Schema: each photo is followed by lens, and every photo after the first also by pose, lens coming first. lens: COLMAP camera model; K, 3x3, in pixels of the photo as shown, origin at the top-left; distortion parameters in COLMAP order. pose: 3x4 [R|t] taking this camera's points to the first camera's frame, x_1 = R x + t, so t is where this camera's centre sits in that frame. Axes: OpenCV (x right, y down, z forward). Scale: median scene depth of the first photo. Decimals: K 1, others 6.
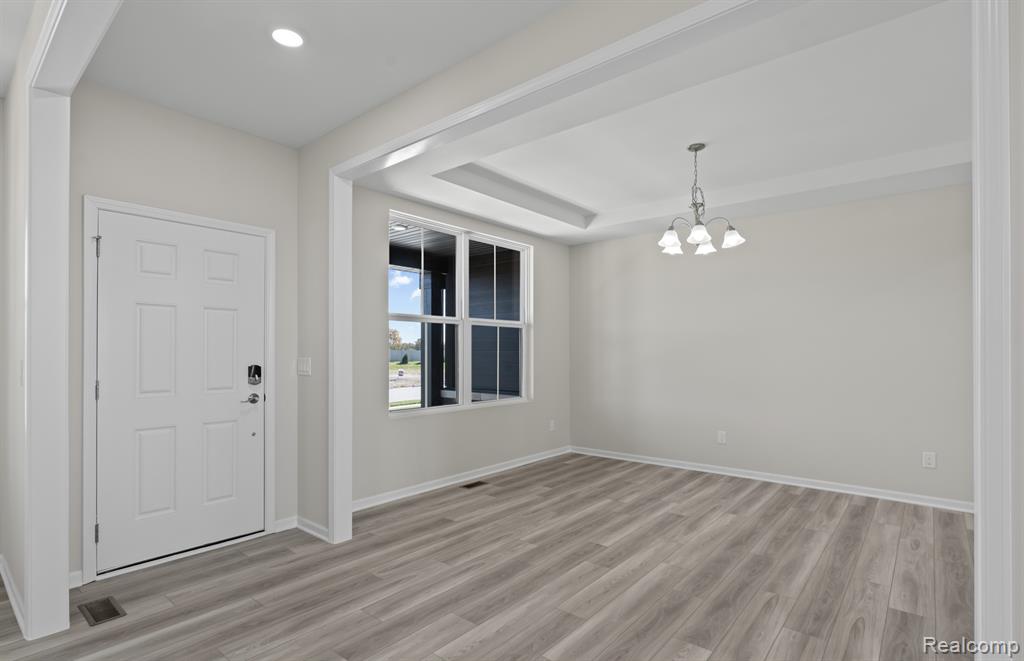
lens RADIAL K [[476.1, 0, 499.5], [0, 476.1, 402.8], [0, 0, 1]] dist [-0.008573, 0.000185]
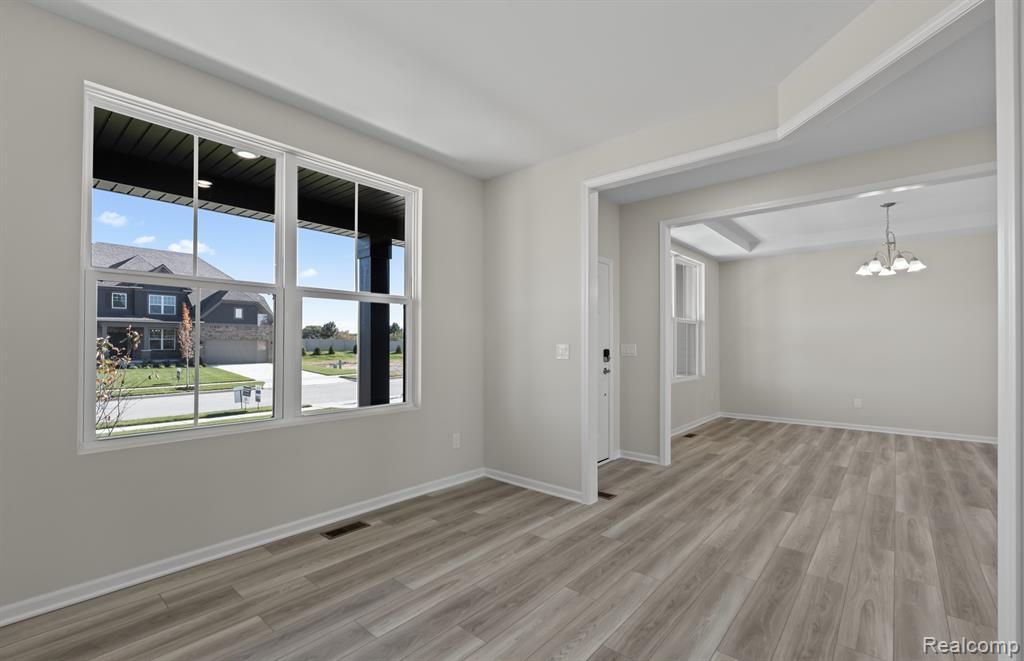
lens RADIAL K [[426.0, 0, 508.5], [0, 426.0, 383.7], [0, 0, 1]] dist [-0.000201, 0.000029]
pose [[0.999981, 0.001182, -0.006009, -0.830711], [-0.001260, 0.999913, -0.013101, 0.050536], [0.005993, 0.013108, 0.999896, -0.372239]]
